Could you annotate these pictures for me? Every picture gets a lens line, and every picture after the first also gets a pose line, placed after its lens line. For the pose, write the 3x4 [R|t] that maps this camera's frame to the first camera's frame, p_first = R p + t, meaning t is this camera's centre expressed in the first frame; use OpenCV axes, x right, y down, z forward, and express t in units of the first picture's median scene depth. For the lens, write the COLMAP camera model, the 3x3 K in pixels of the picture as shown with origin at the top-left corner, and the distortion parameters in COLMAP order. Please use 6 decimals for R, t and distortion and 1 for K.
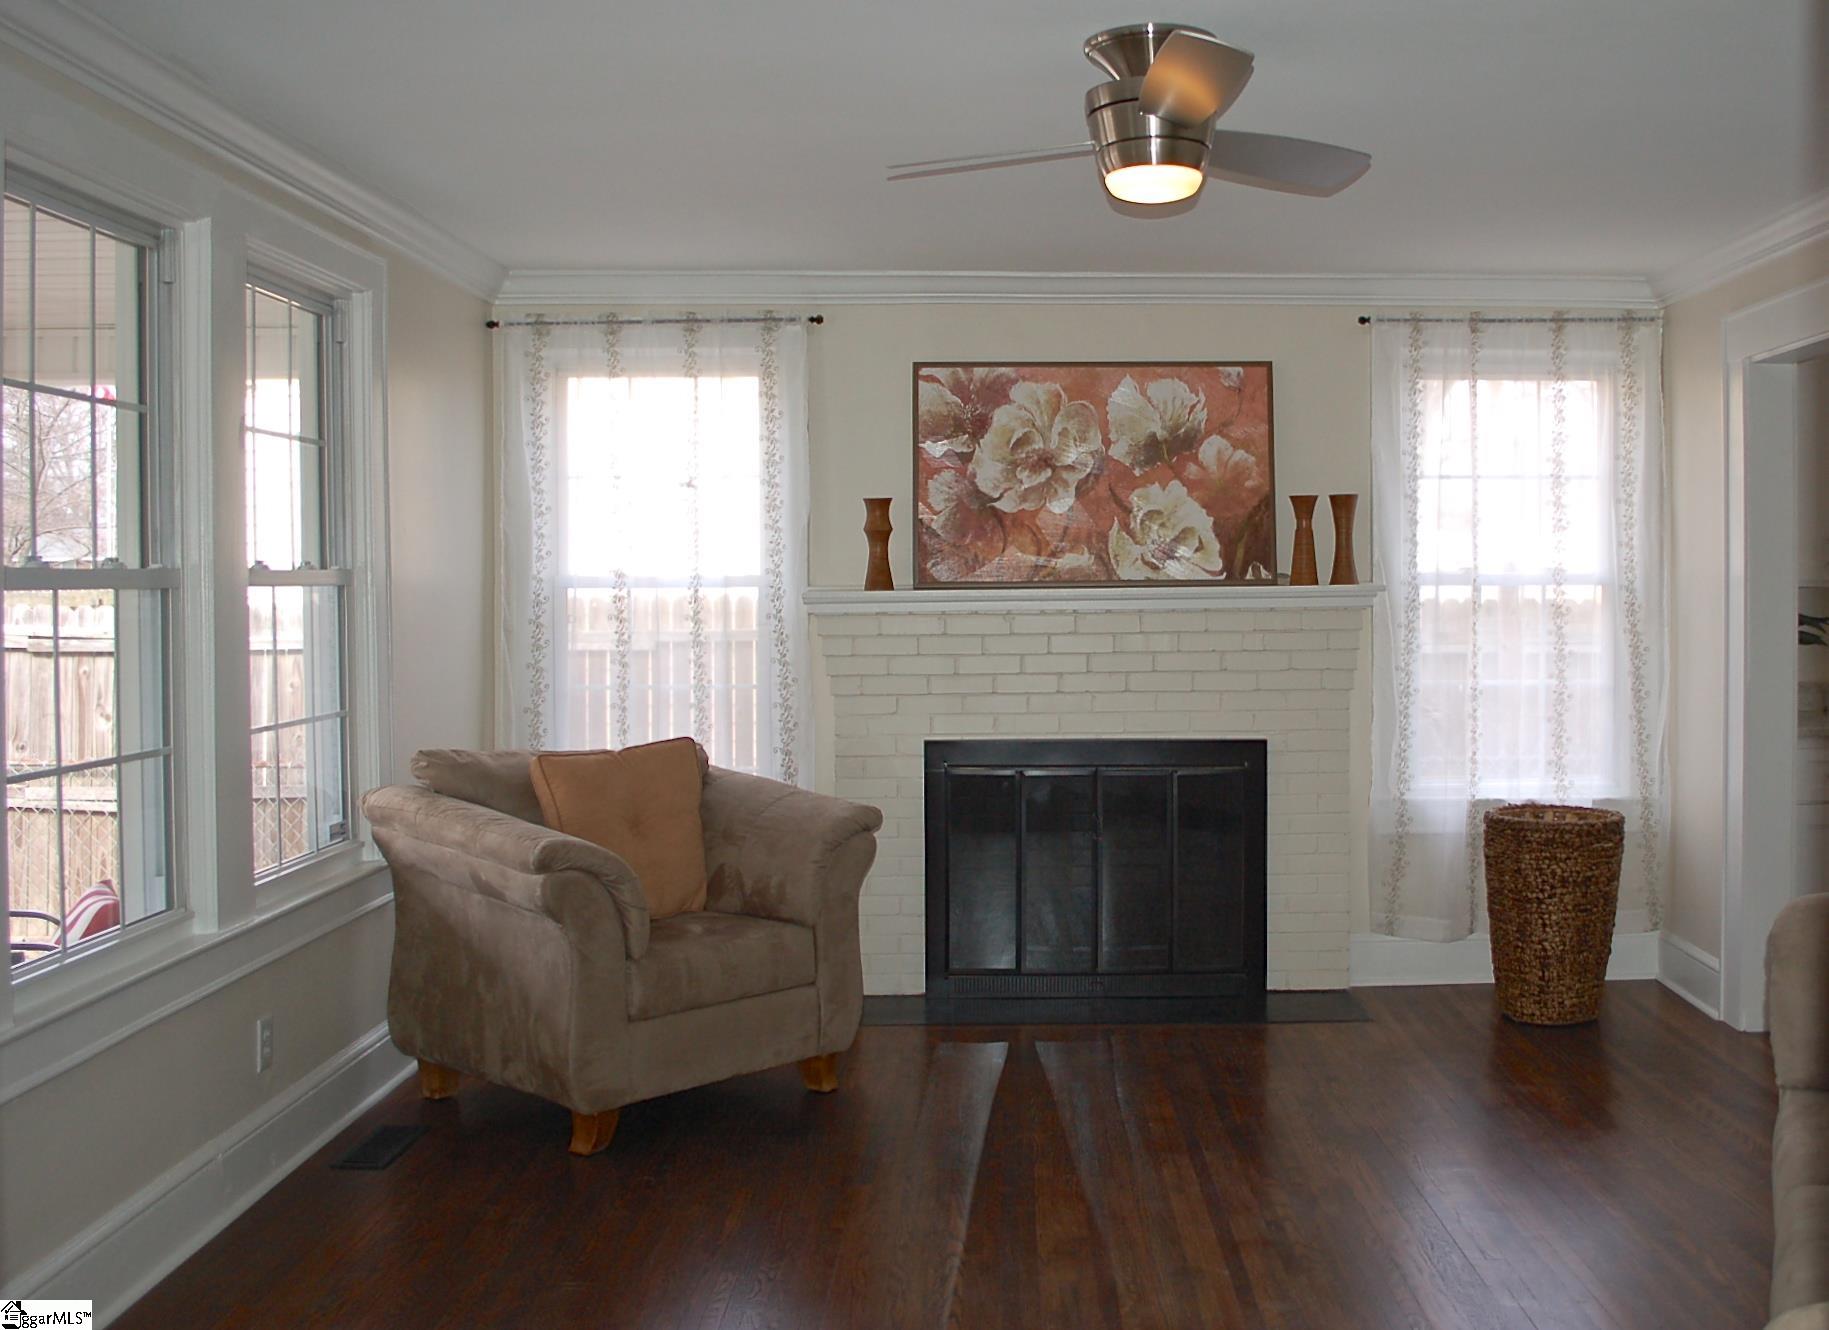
lens RADIAL K [[1817.2, 0, 1098.4], [0, 1817.2, 614.9], [0, 0, 1]] dist [-0.083791, 0.000000]
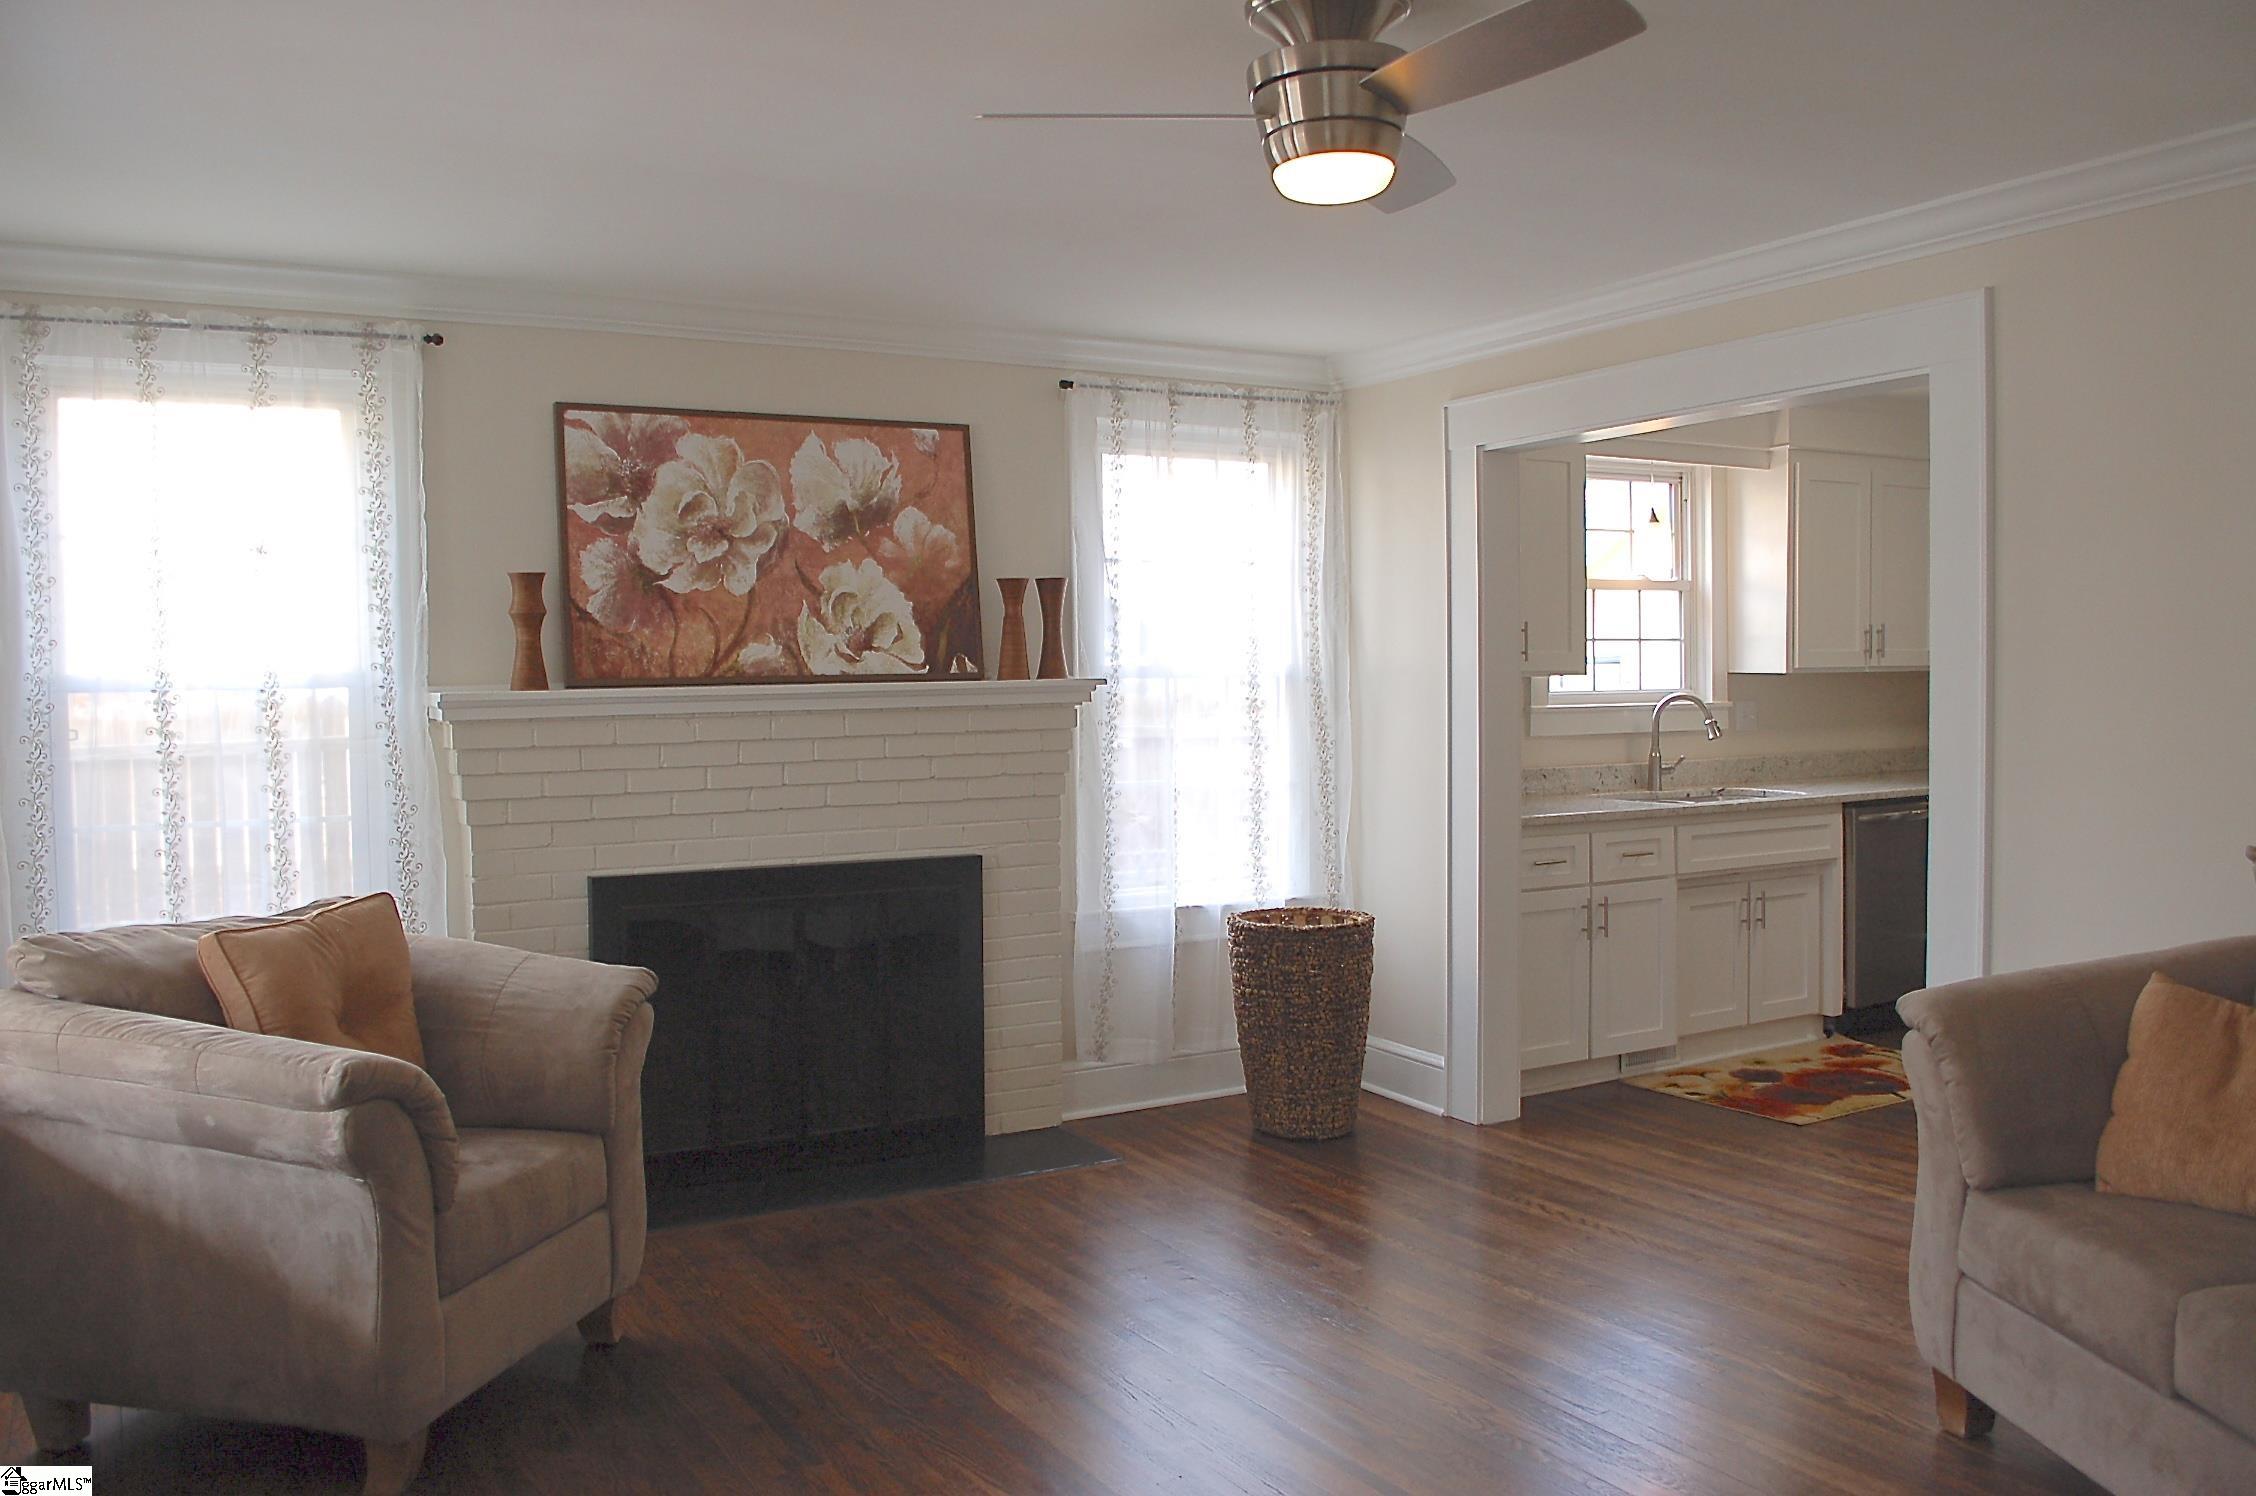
lens RADIAL K [[1808.7, 0, 1126.8], [0, 1808.7, 754.9], [0, 0, 1]] dist [-0.080703, 0.010397]
pose [[0.888440, -0.025772, 0.458268, -0.244083], [0.014677, 0.999507, 0.027755, -0.003124], [-0.458757, -0.017933, 0.888381, 0.187830]]
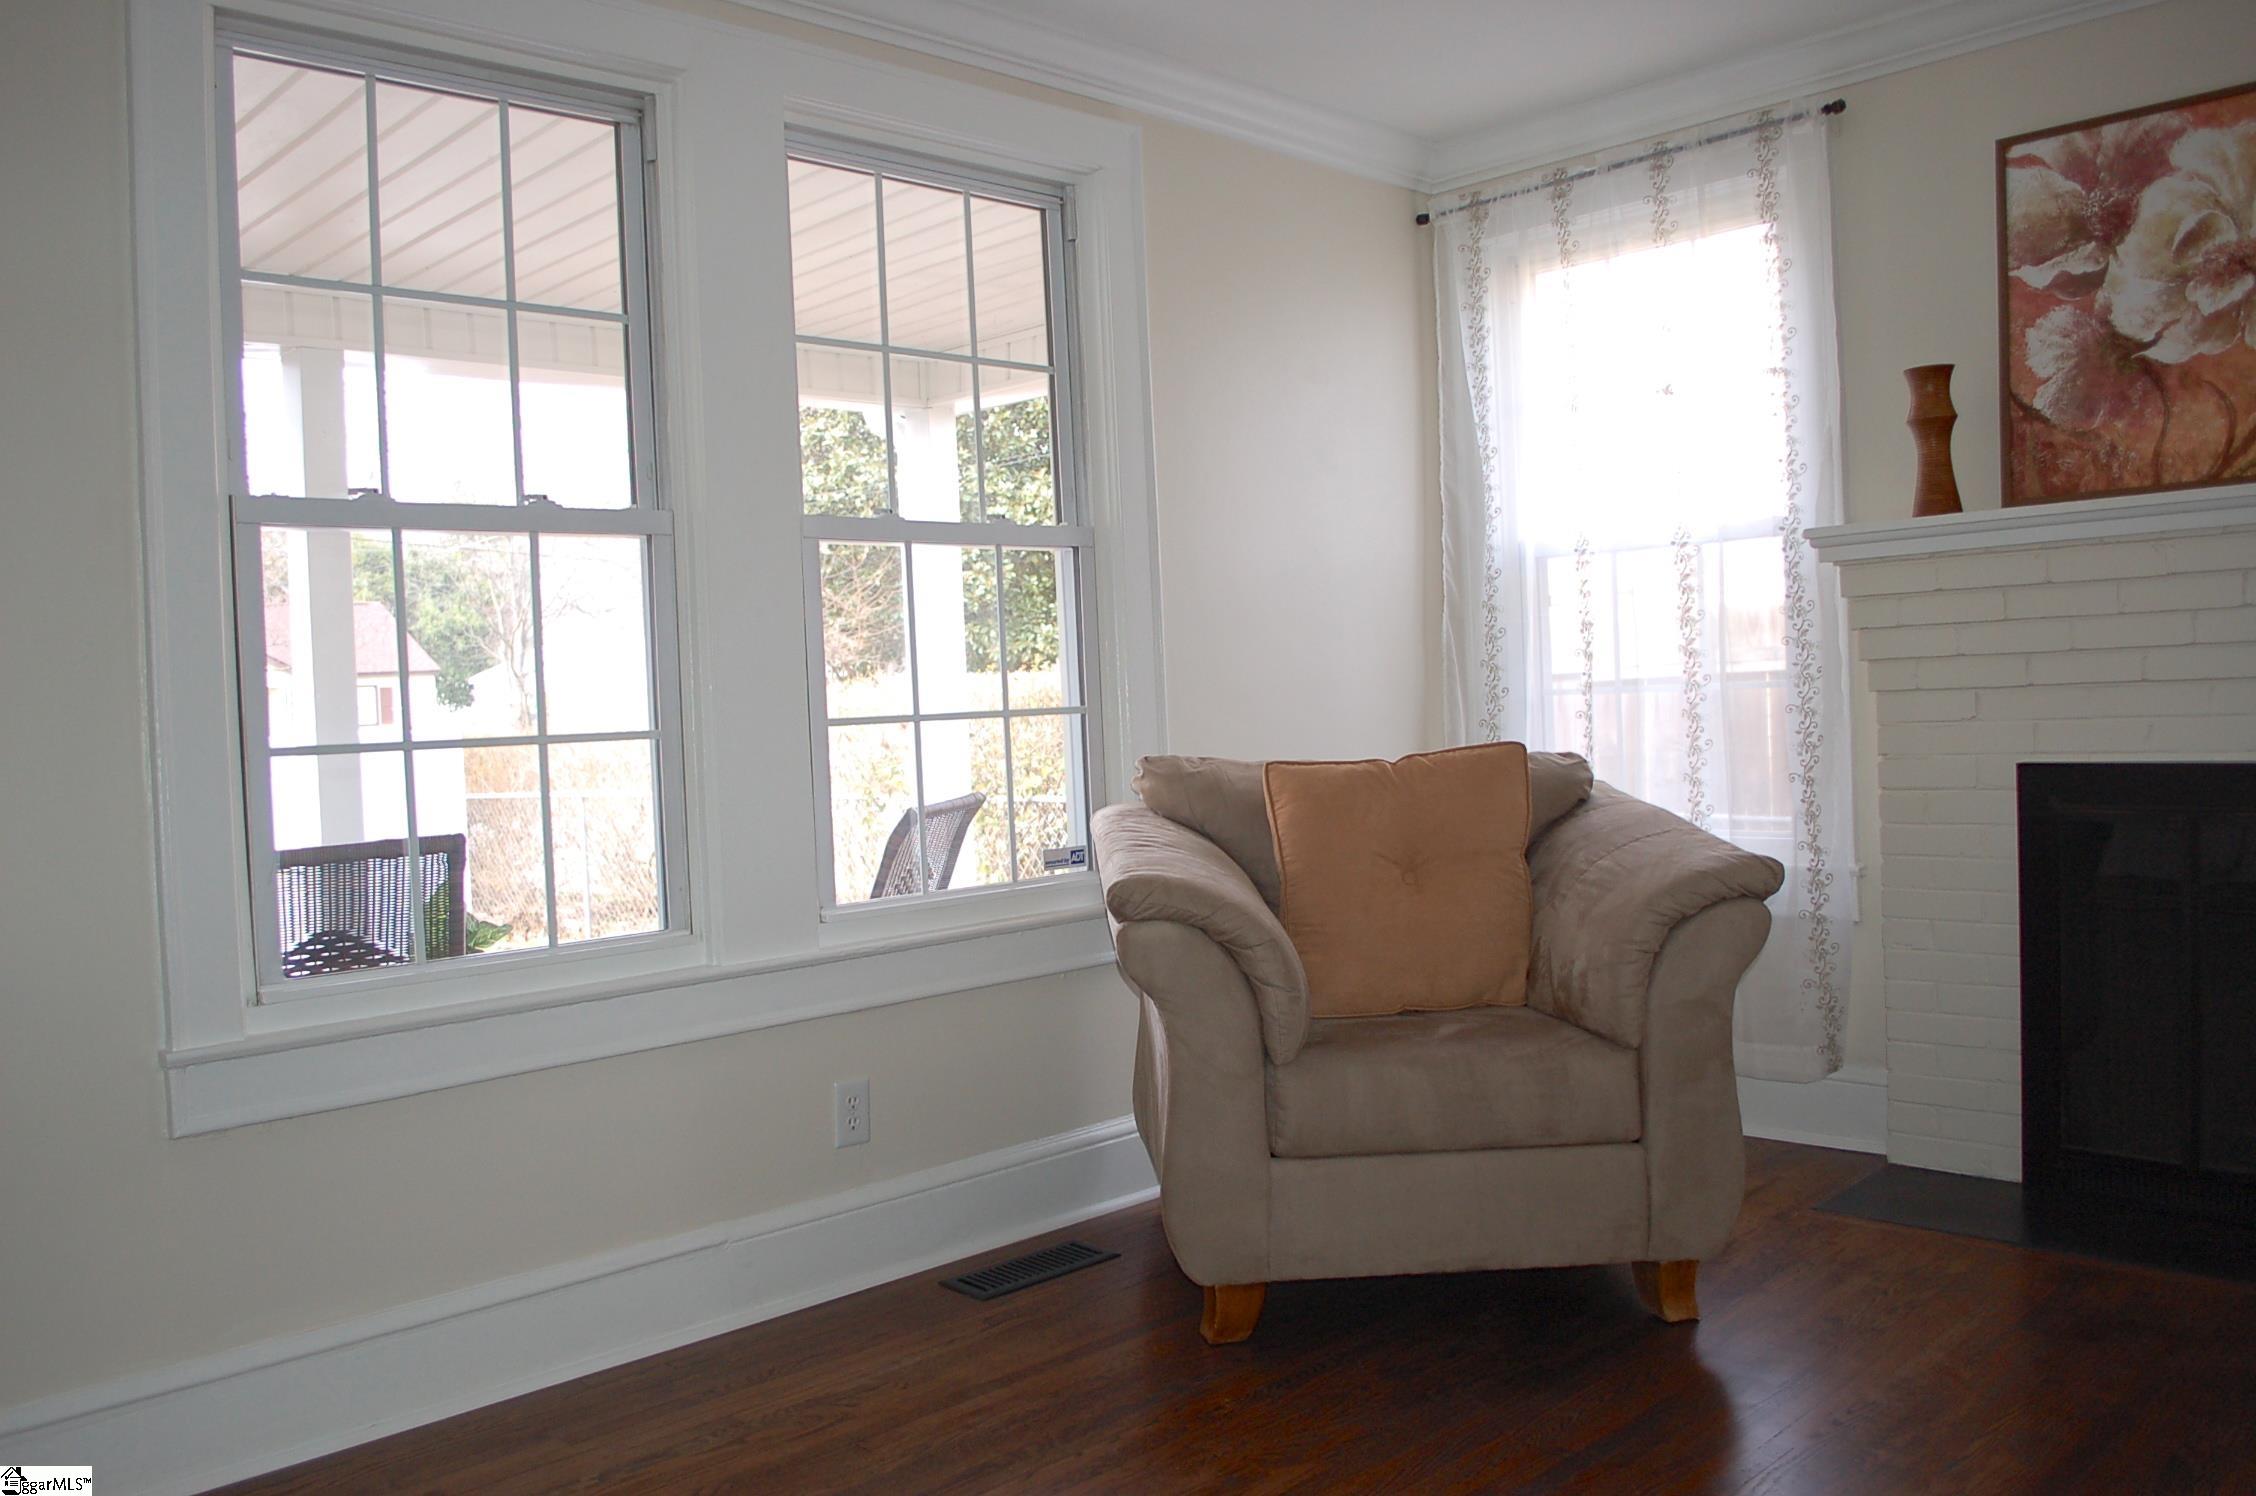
lens RADIAL K [[1808.7, 0, 1087.4], [0, 1808.7, 743.6], [0, 0, 1]] dist [-0.080703, 0.010397]
pose [[0.648186, -0.004623, -0.761468, 0.147288], [0.027271, 0.999481, 0.017146, 0.044044], [0.760994, -0.031880, 0.647976, 0.383469]]
